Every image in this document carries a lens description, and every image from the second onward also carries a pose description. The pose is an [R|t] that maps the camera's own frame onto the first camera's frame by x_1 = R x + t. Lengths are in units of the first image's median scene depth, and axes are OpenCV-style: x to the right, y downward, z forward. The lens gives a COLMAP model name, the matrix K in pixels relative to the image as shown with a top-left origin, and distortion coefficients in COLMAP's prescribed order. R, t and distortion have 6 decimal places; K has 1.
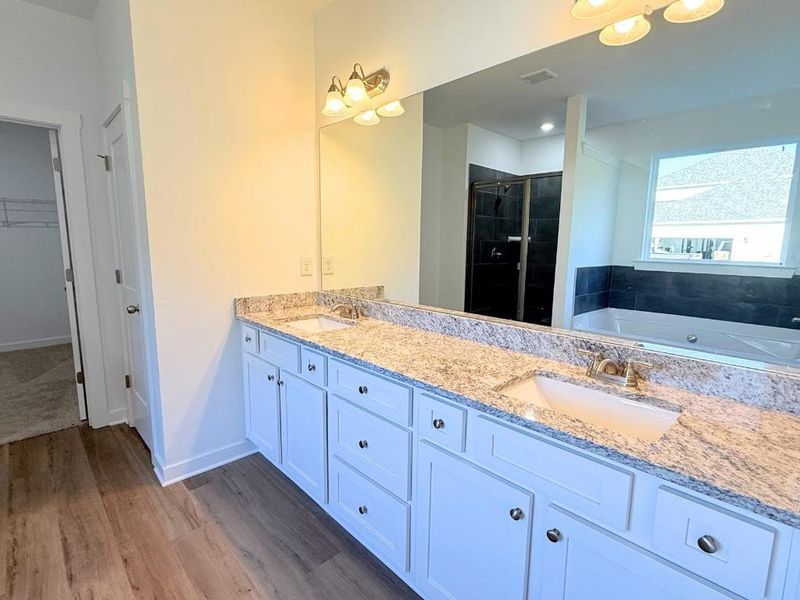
lens RADIAL K [[400.4, 0, 397.6], [0, 400.4, 297.5], [0, 0, 1]] dist [-0.001192, -0.000160]
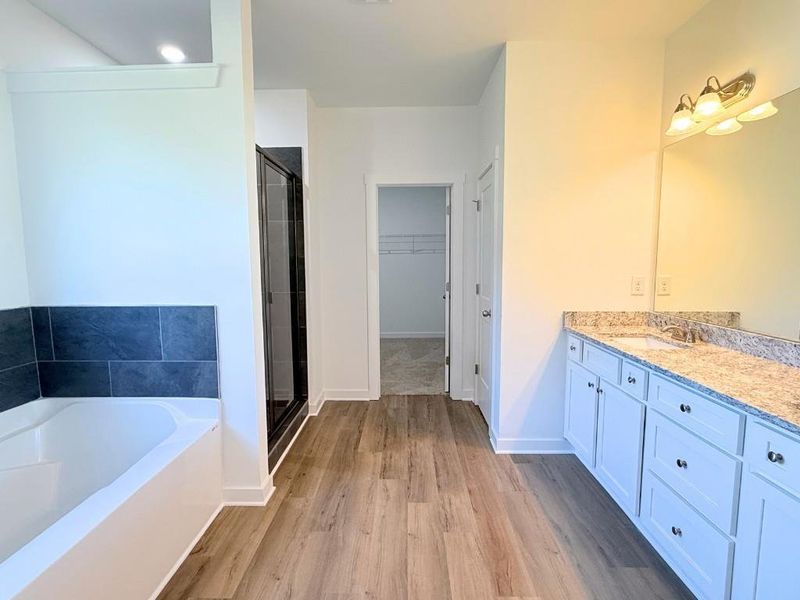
lens RADIAL K [[400.4, 0, 397.6], [0, 400.4, 297.5], [0, 0, 1]] dist [-0.001192, -0.000160]
pose [[0.707997, 0.052900, -0.704231, 0.065938], [-0.088771, 0.995948, -0.014432, 0.023051], [0.700614, 0.072733, 0.709824, -0.163138]]
